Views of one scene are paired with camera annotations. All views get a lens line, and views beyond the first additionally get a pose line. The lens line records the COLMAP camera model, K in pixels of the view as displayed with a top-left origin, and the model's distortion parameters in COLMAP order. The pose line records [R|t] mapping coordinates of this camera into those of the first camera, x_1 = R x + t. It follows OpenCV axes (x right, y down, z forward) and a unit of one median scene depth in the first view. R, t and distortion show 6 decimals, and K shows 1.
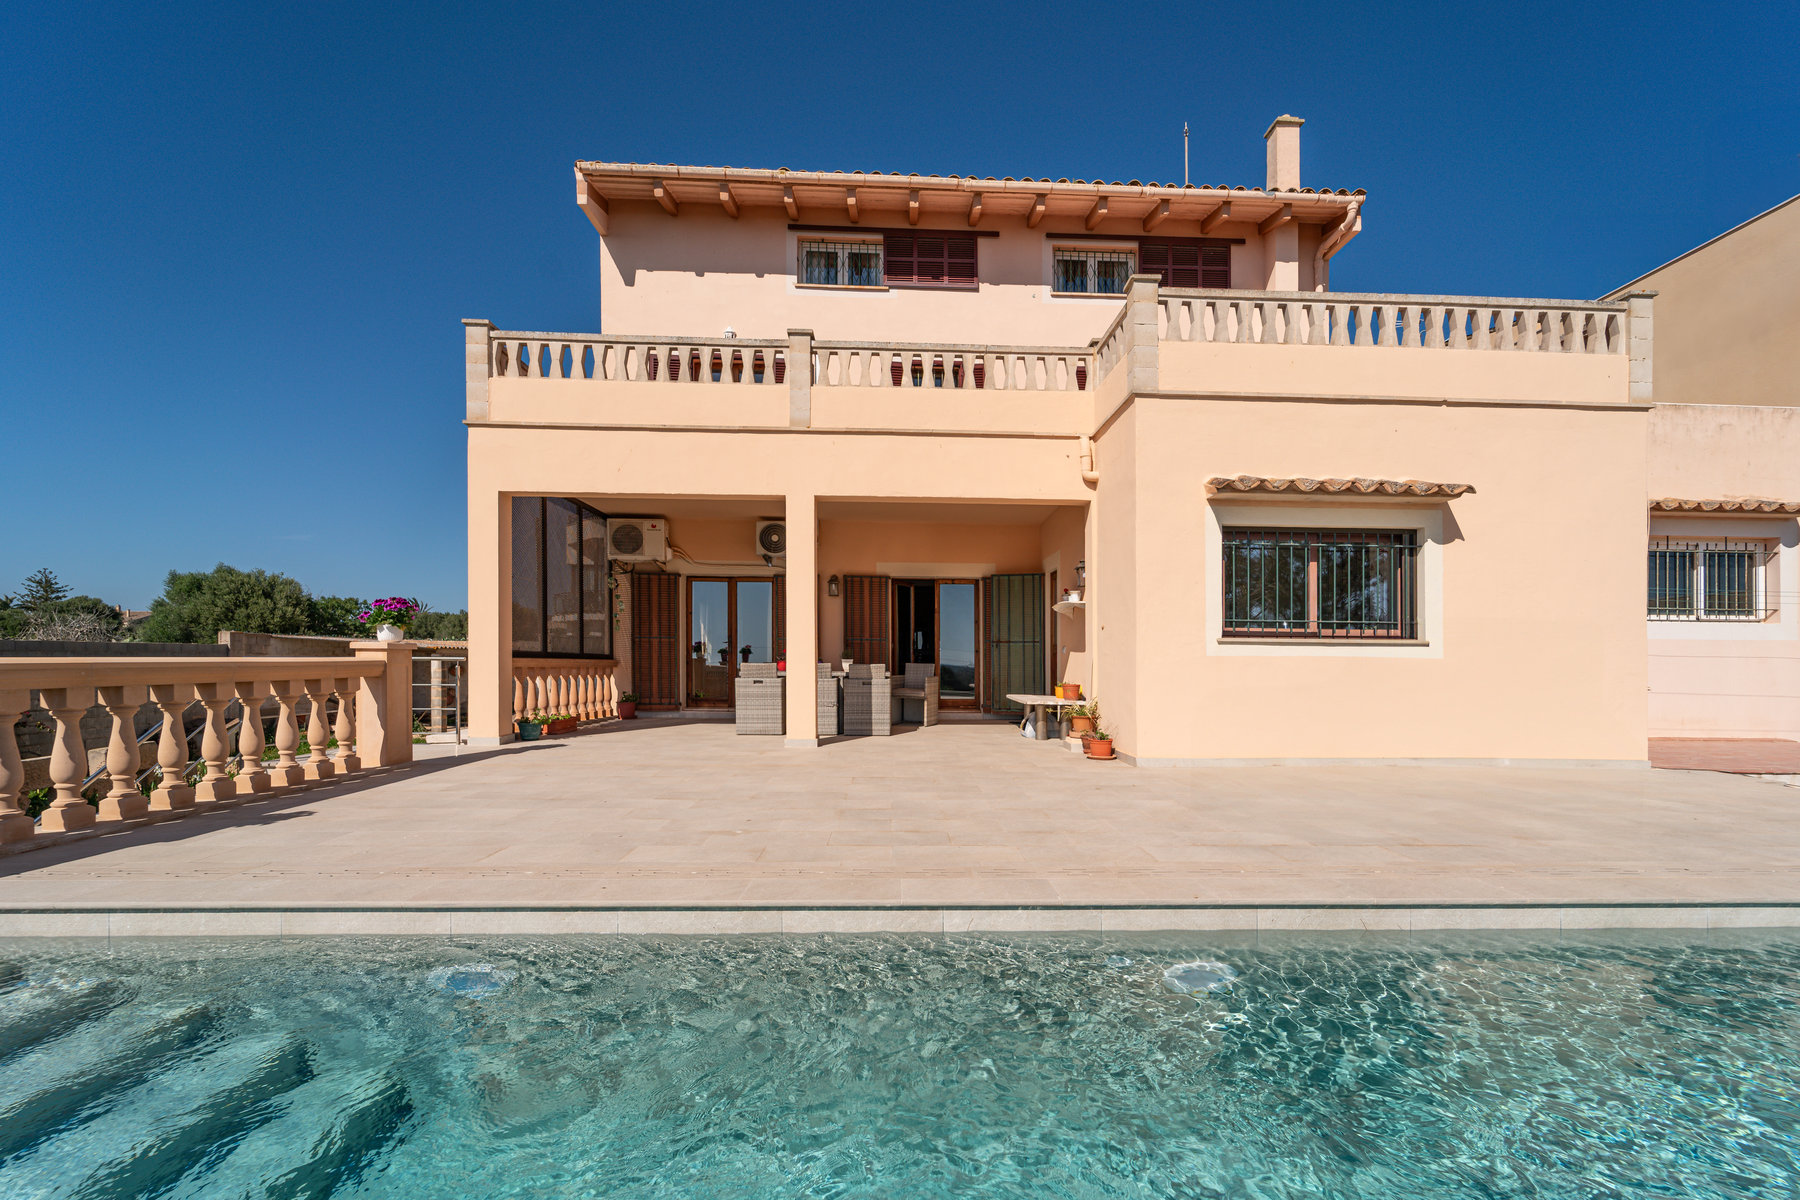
lens RADIAL K [[747.1, 0, 932.9], [0, 747.1, 657.6], [0, 0, 1]] dist [0.002026, -0.000334]
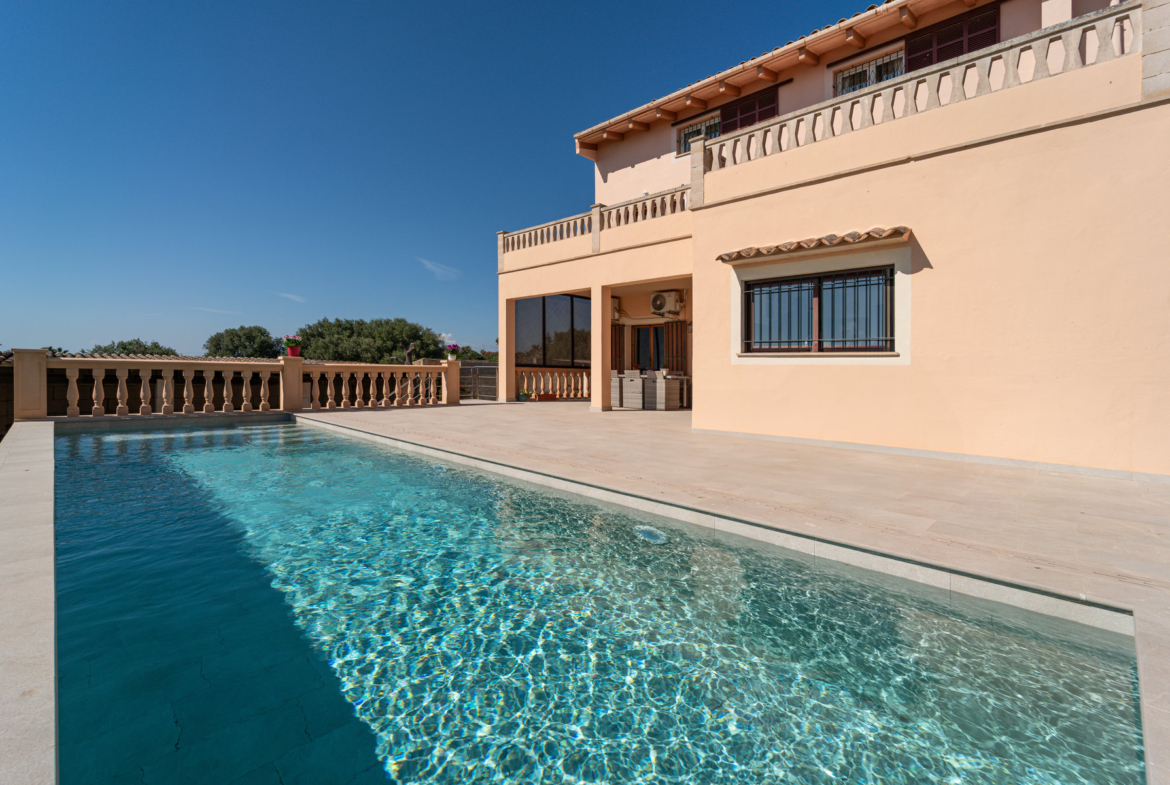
lens RADIAL K [[517.8, 0, 599.9], [0, 517.8, 375.3], [0, 0, 1]] dist [-0.002833, 0.000681]
pose [[0.695459, 0.011786, -0.718469, 0.639439], [-0.007008, 0.999929, 0.009619, 0.007432], [0.718532, -0.001655, 0.695492, 0.025673]]
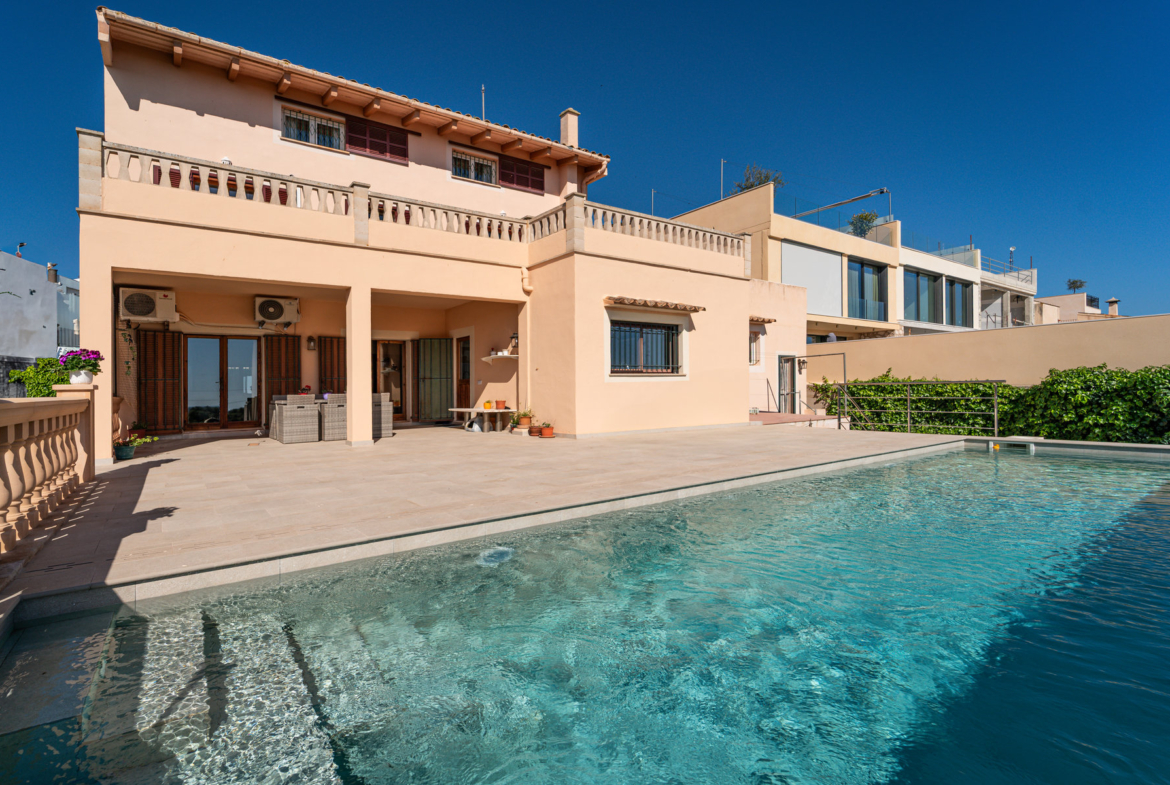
lens RADIAL K [[438.4, 0, 554.5], [0, 438.4, 386.7], [0, 0, 1]] dist [0.000764, -0.000538]
pose [[0.894044, -0.025242, 0.447268, -0.133225], [0.025846, 0.999655, 0.004752, 0.000129], [-0.447233, 0.007311, 0.894387, -0.008508]]
